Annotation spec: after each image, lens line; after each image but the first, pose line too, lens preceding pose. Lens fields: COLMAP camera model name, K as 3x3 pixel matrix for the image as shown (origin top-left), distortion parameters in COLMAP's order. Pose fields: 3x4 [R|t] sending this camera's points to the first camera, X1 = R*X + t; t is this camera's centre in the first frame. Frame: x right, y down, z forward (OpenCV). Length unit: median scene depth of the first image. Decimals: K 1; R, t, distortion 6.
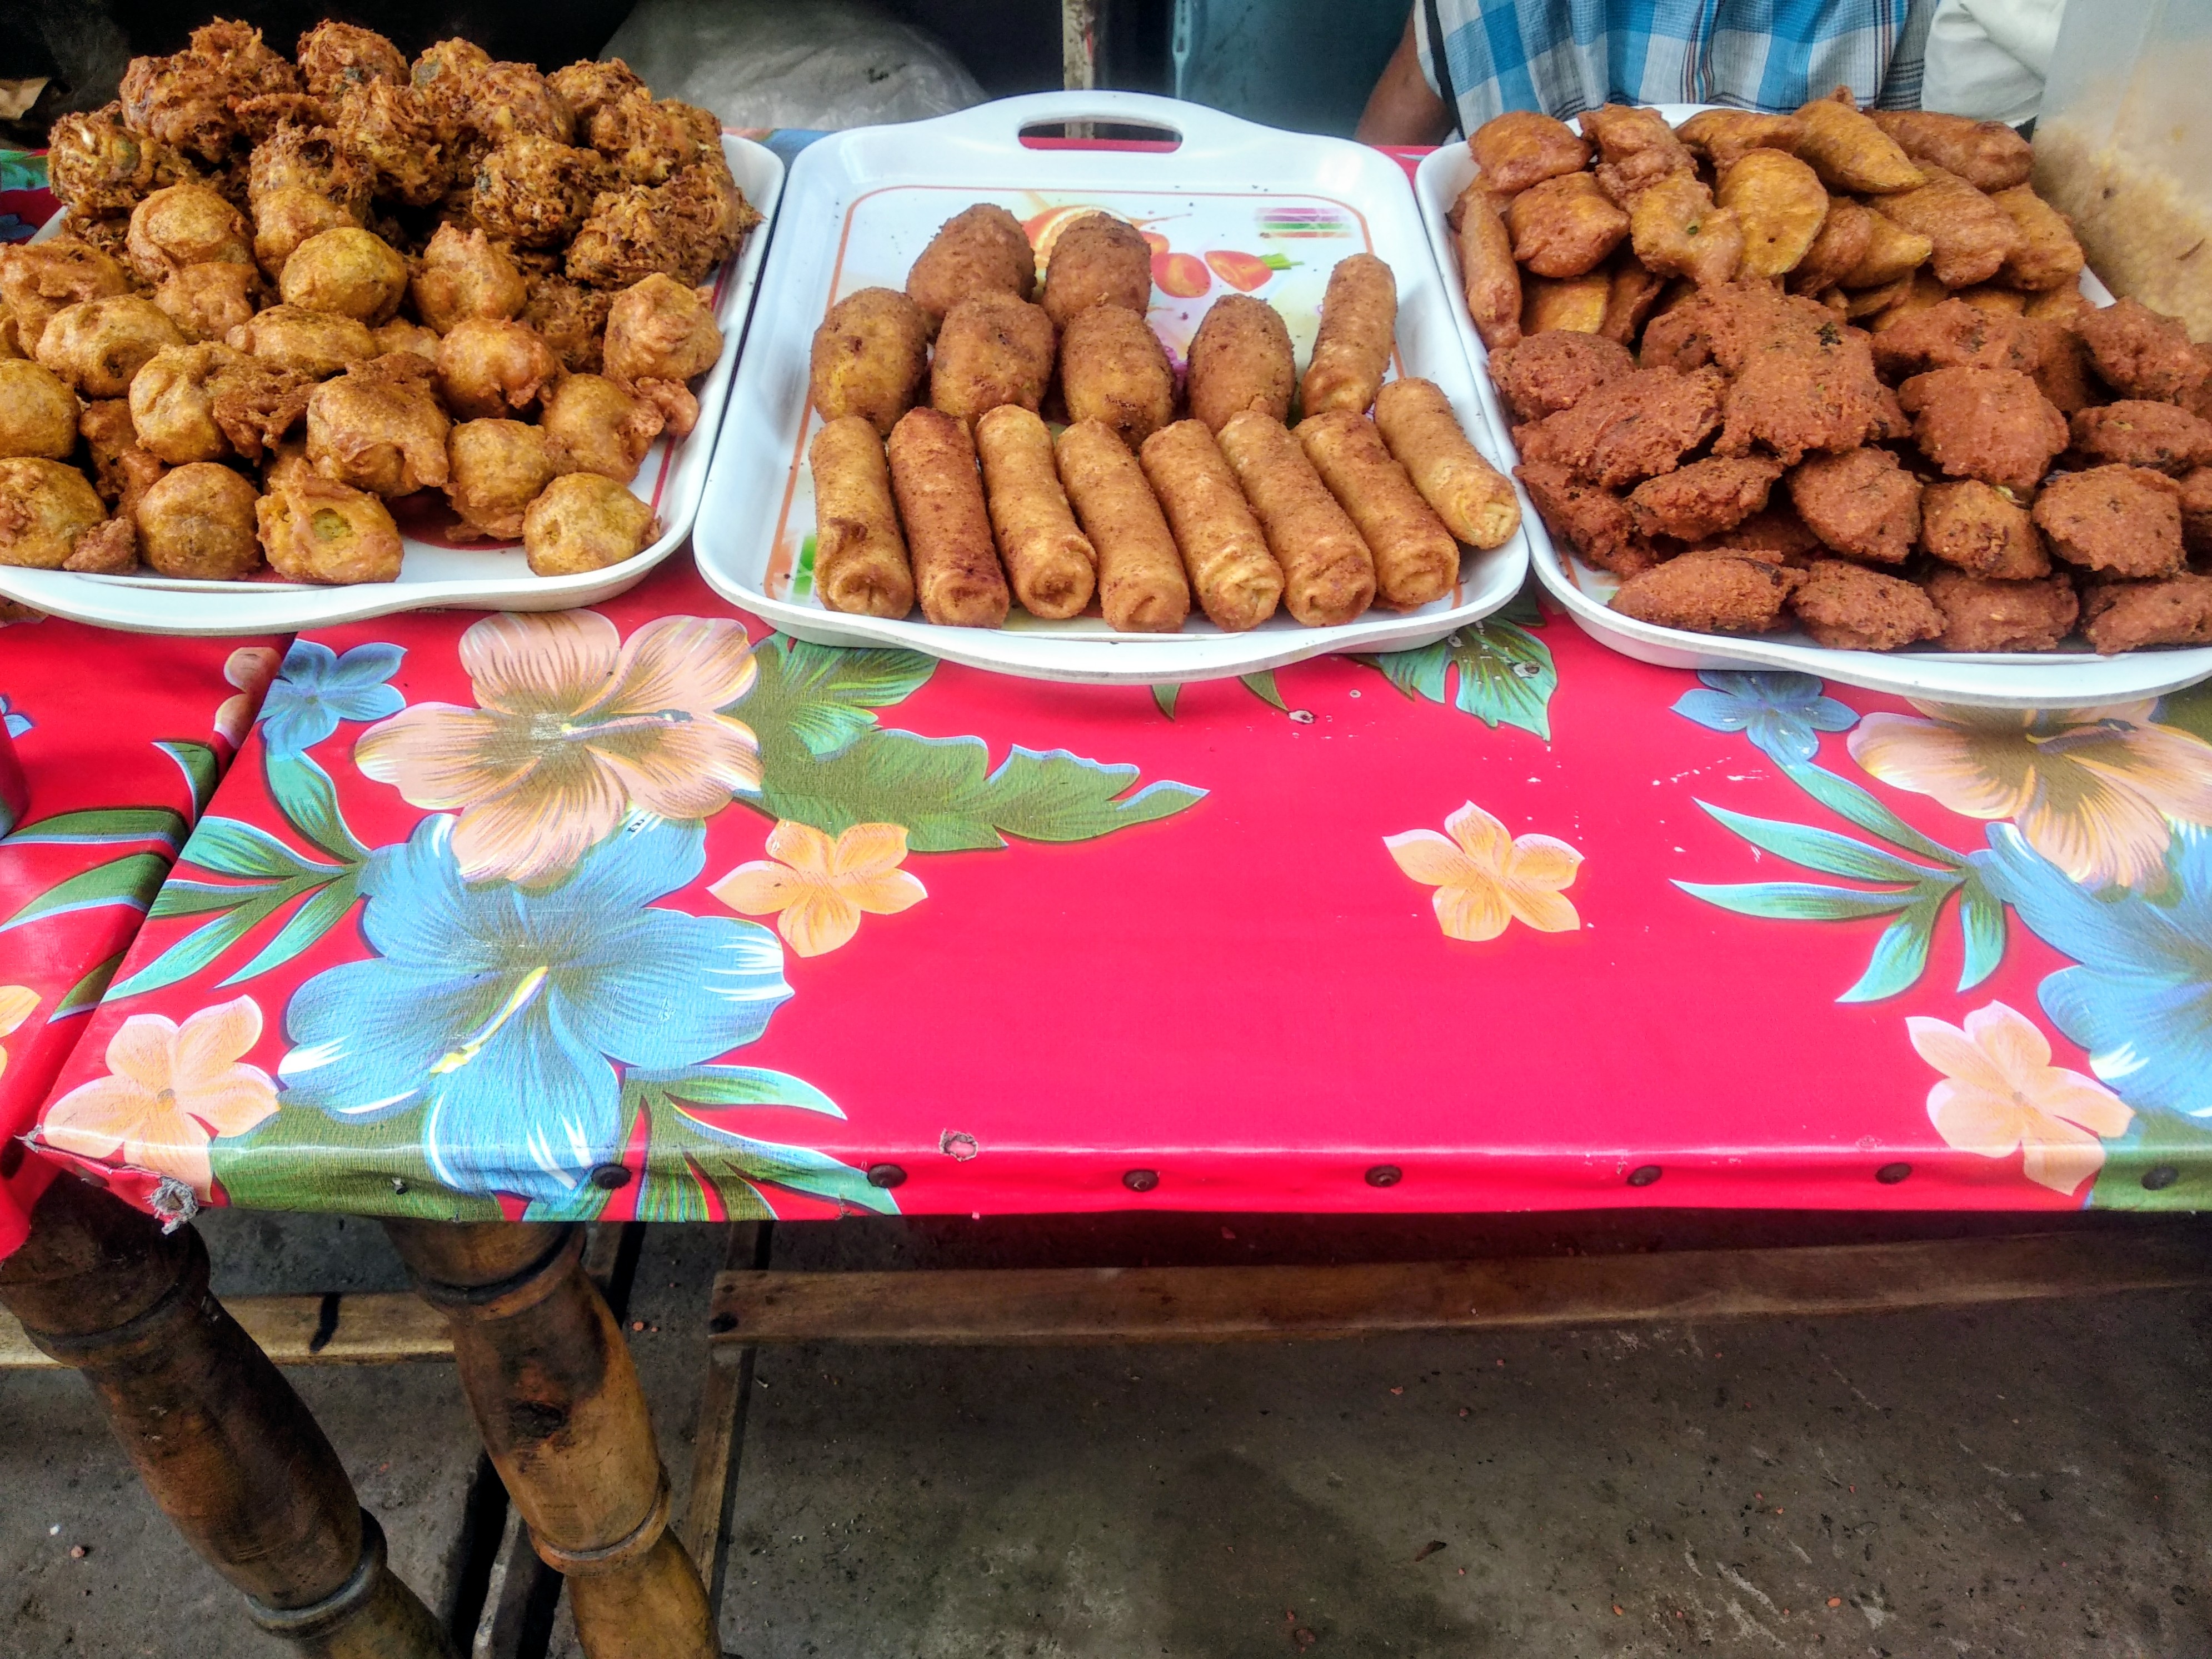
lens RADIAL K [[1679.2, 0, 1145.0], [0, 1679.2, 905.7], [0, 0, 1]] dist [0.029824, -0.057424]
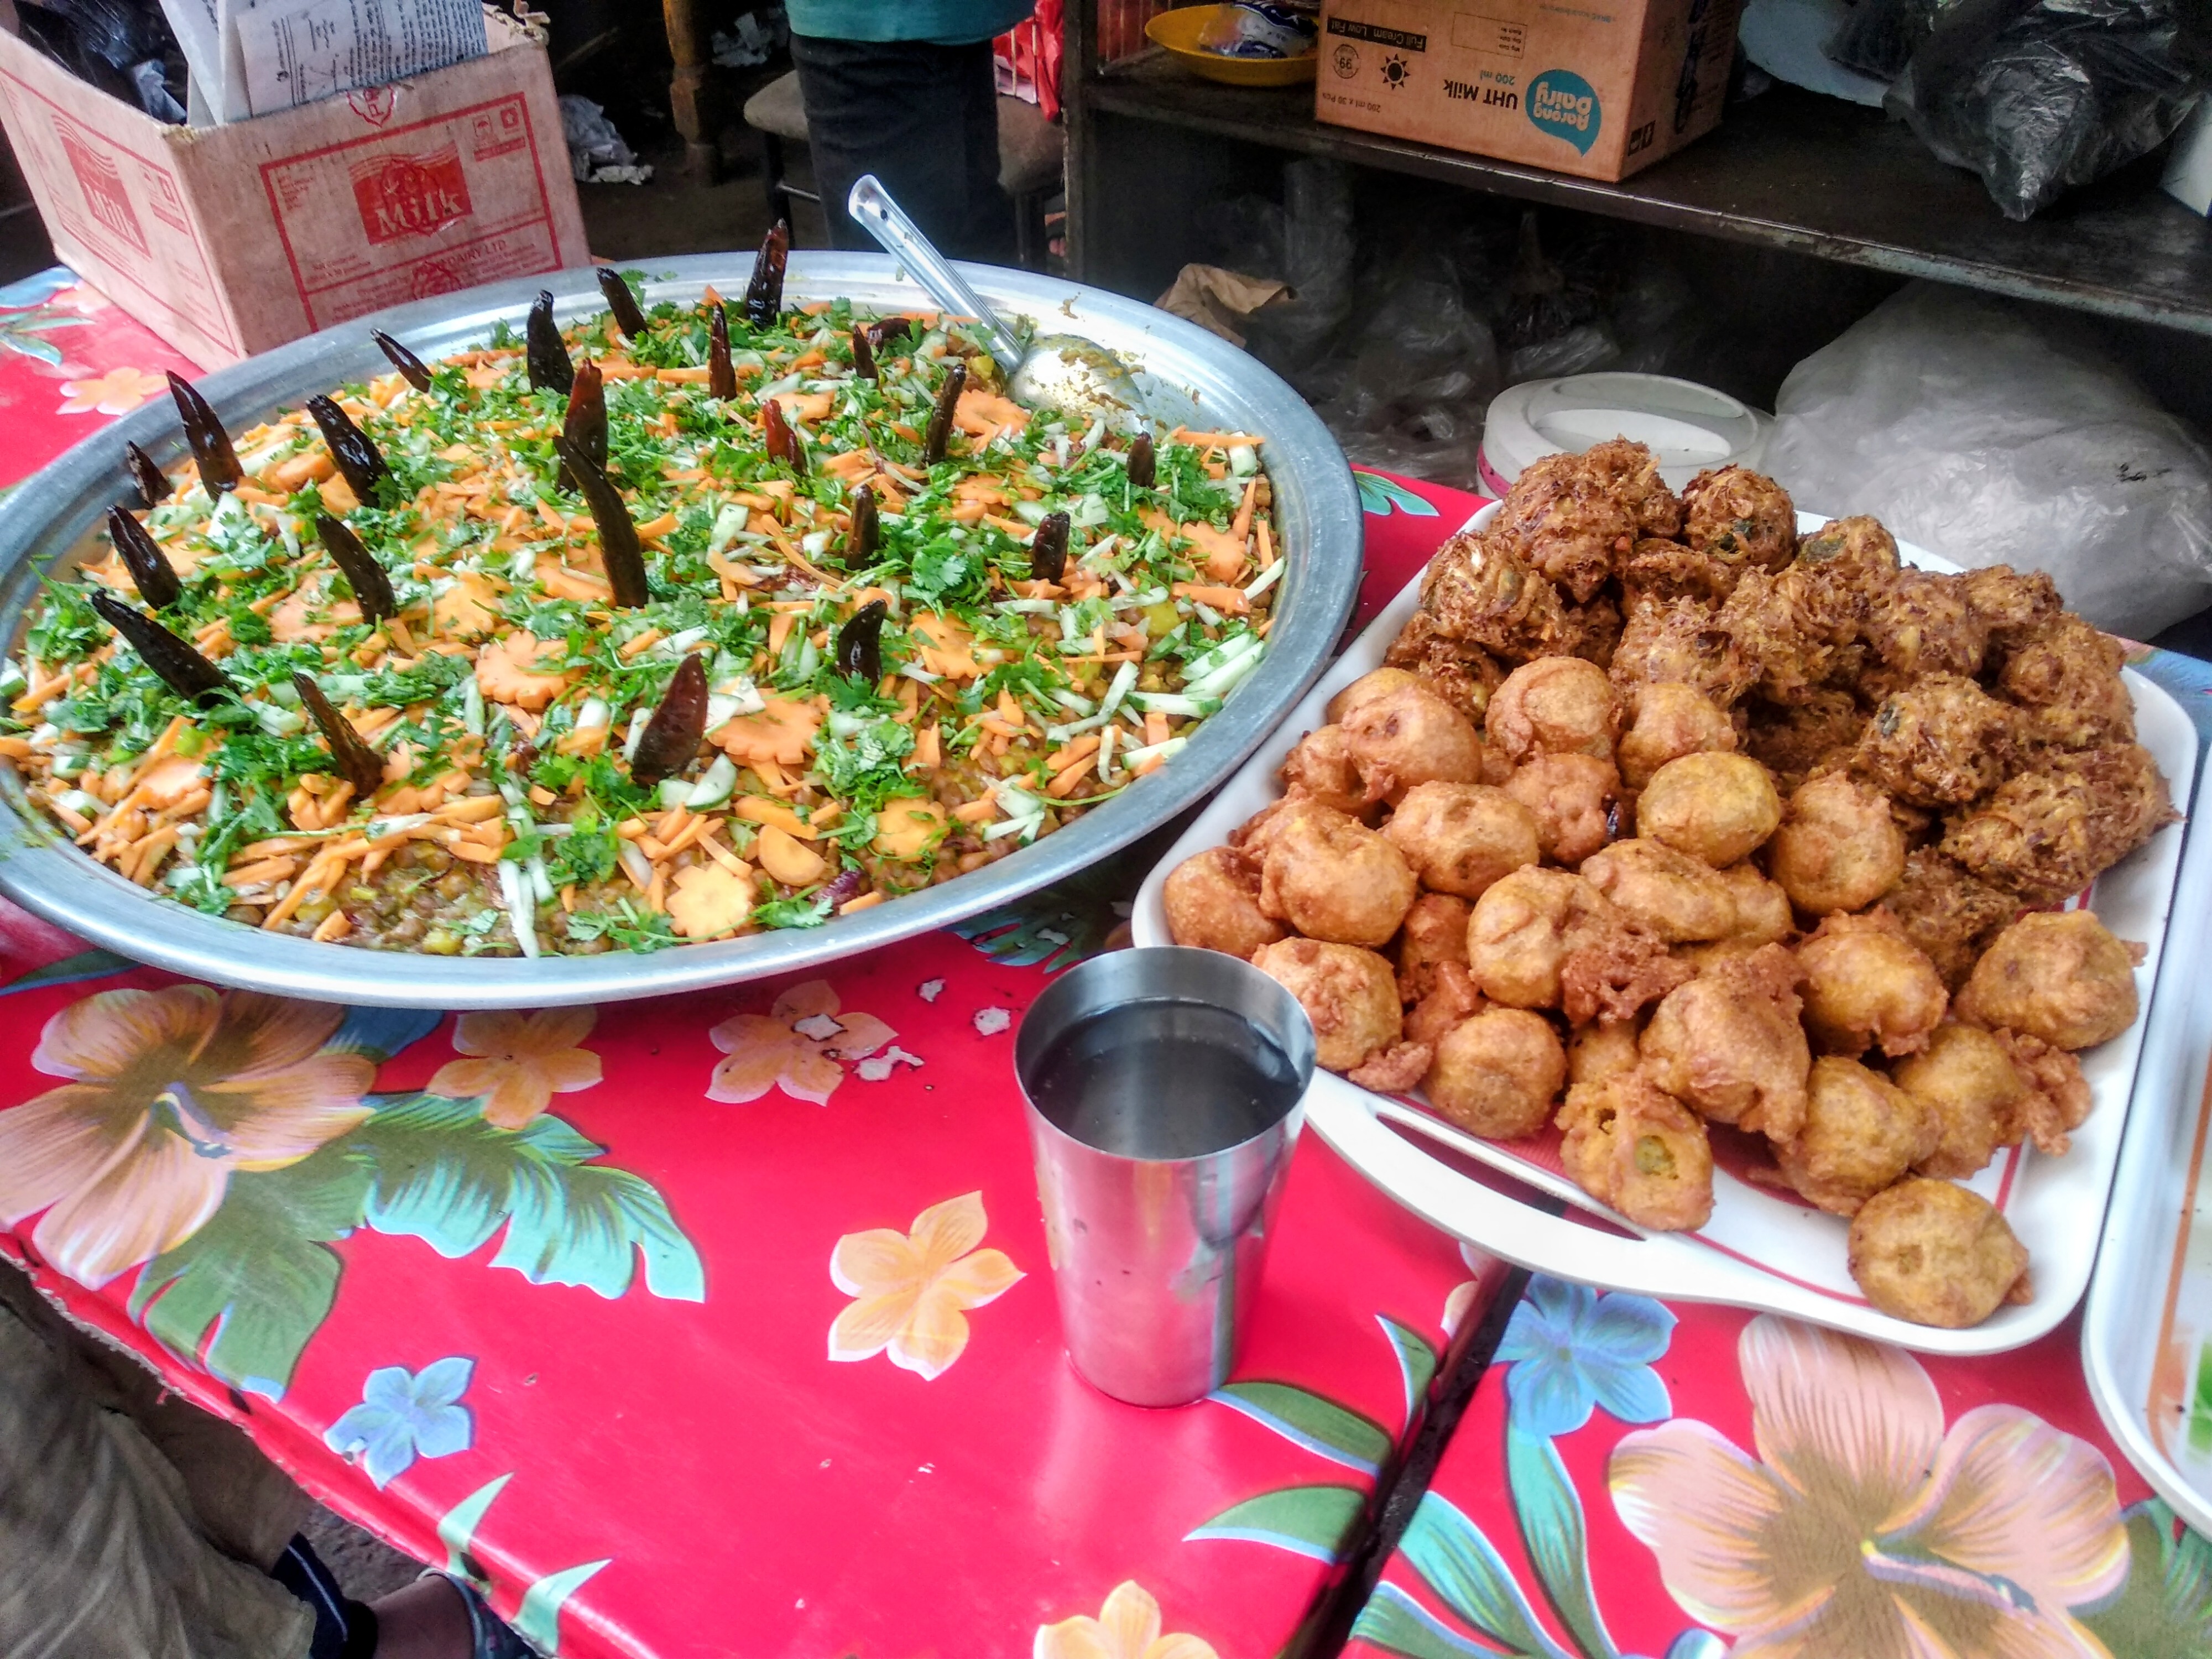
lens RADIAL K [[1679.3, 0, 1120.6], [0, 1679.3, 892.7], [0, 0, 1]] dist [0.029824, -0.057424]
pose [[0.836403, 0.340142, -0.429806, -0.357308], [-0.378016, 0.925794, -0.002961, -0.224376], [0.396905, 0.164950, 0.902916, 0.106163]]
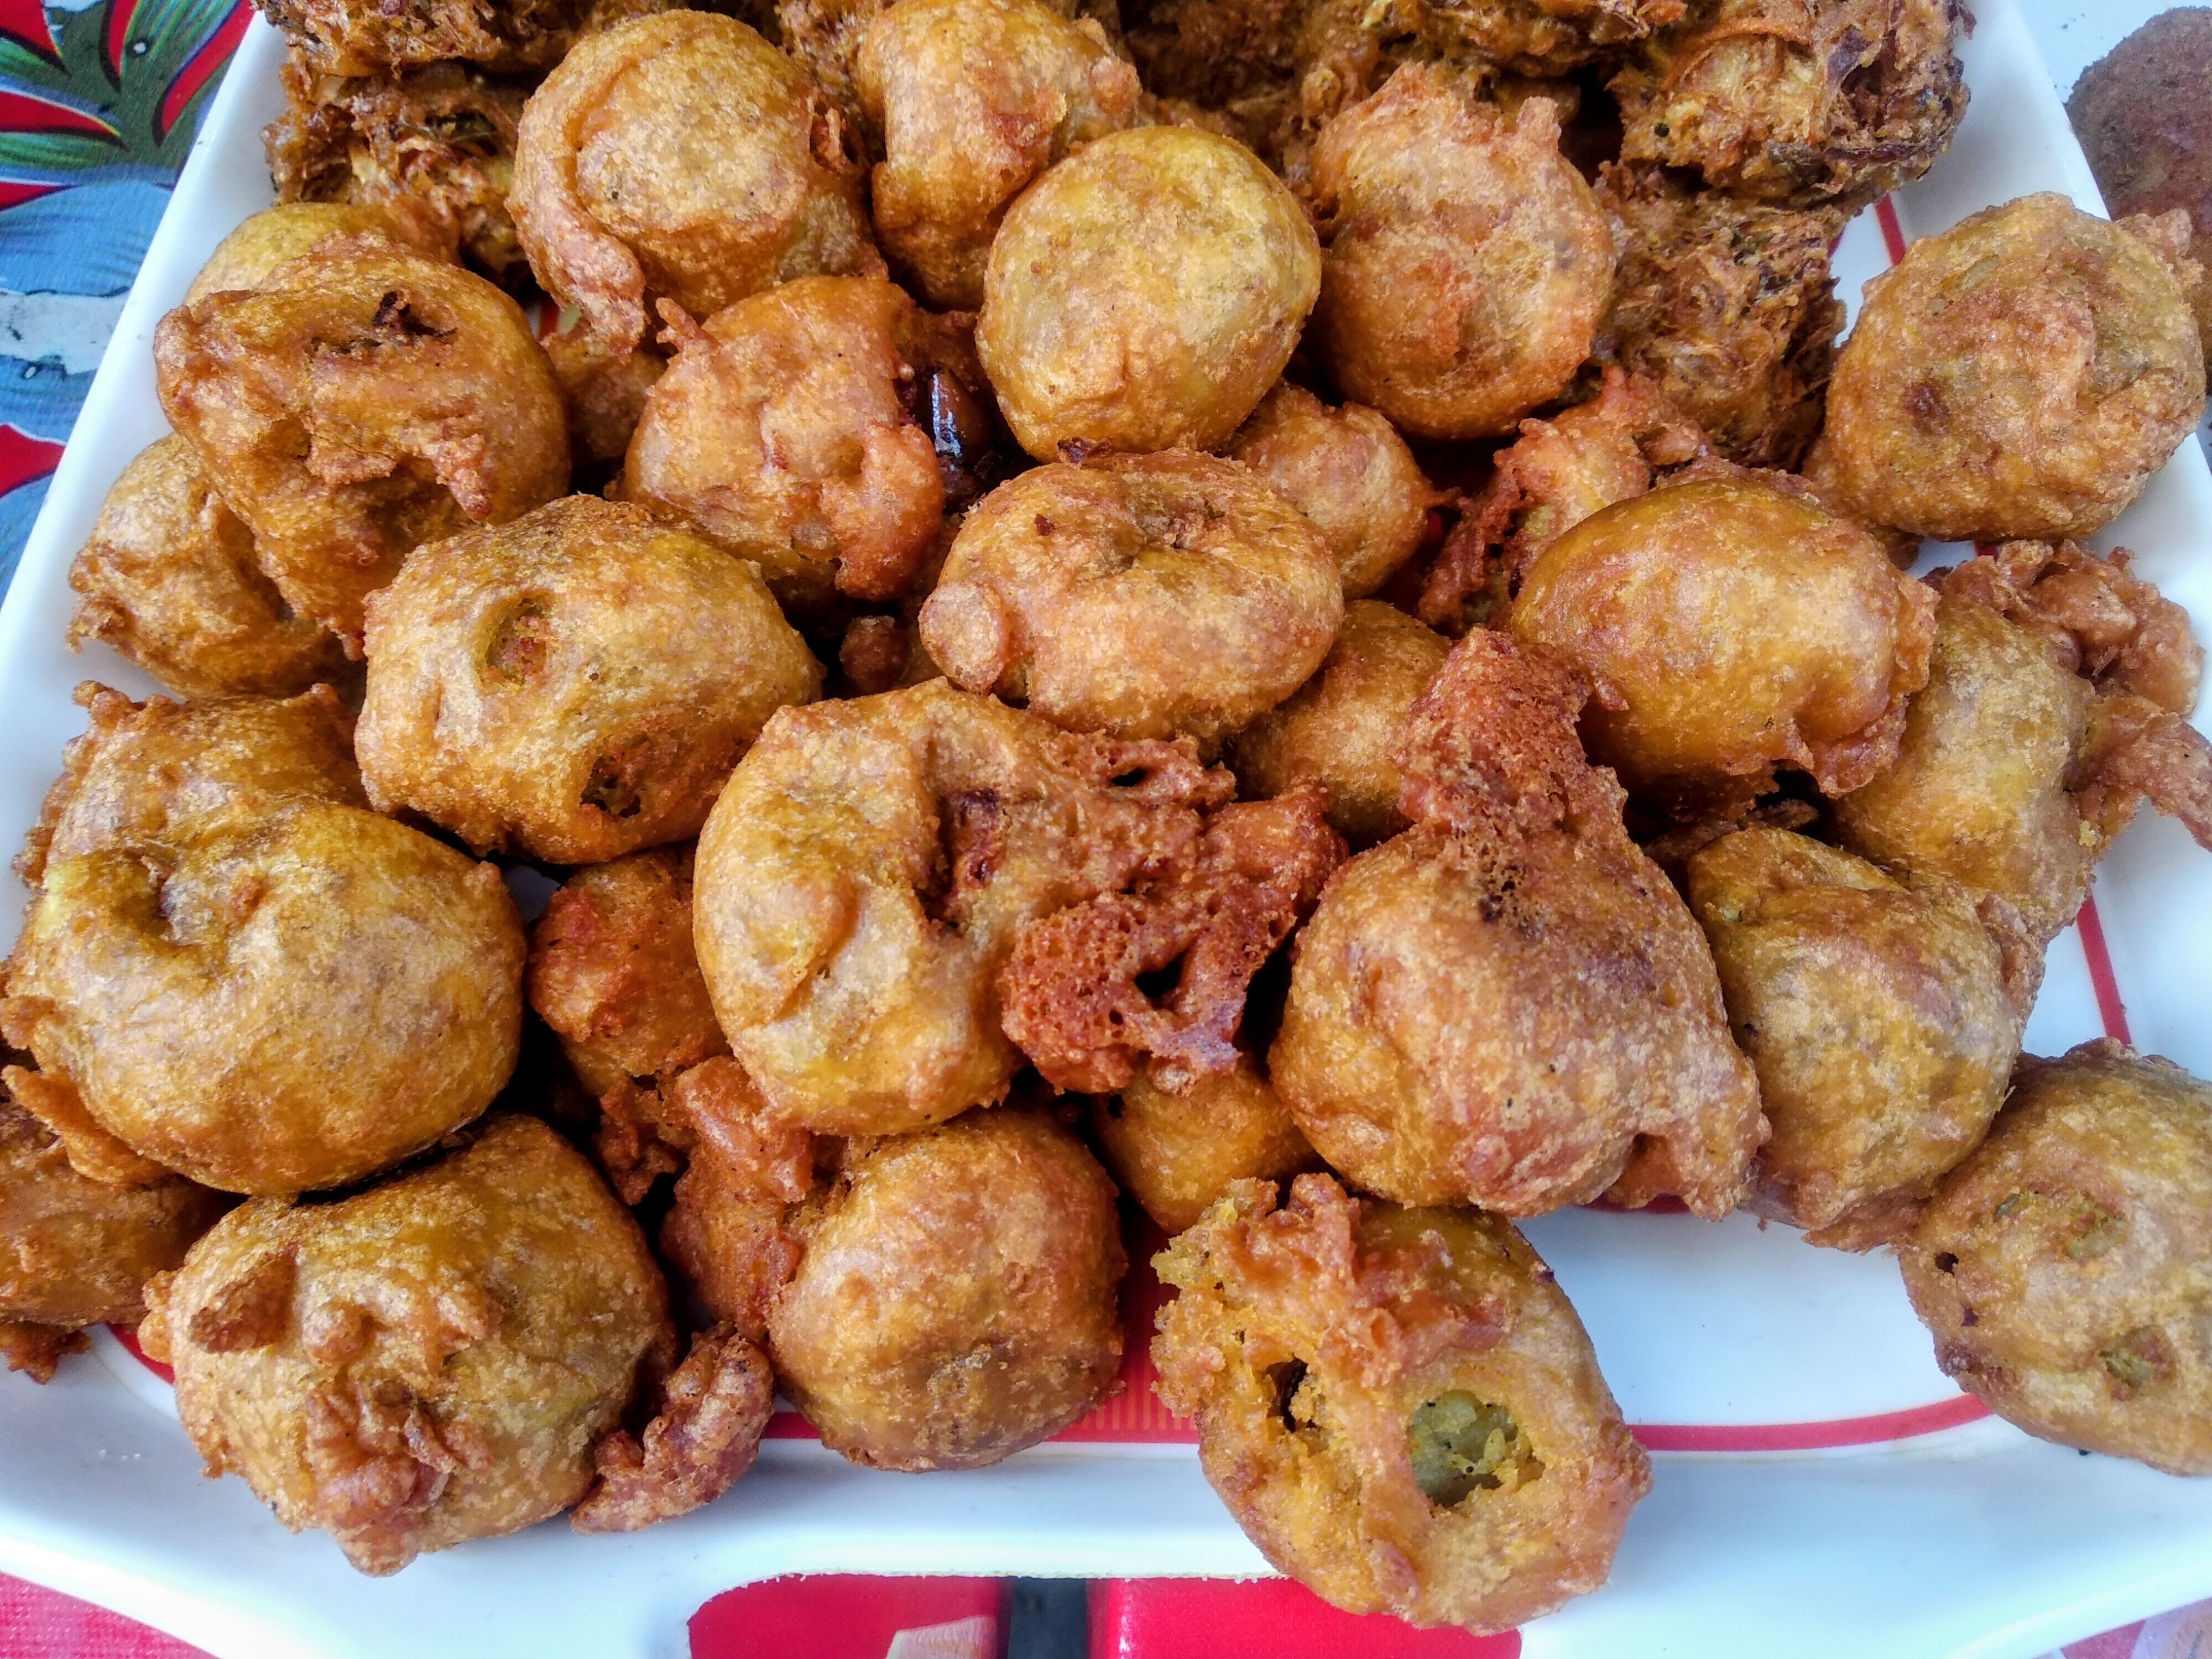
lens RADIAL K [[1679.3, 0, 1128.4], [0, 1679.3, 823.6], [0, 0, 1]] dist [0.029824, -0.057424]
pose [[0.995058, -0.006490, -0.099079, -0.468514], [0.030414, 0.969819, 0.241921, -0.367209], [0.094518, -0.243739, 0.965224, 0.682419]]
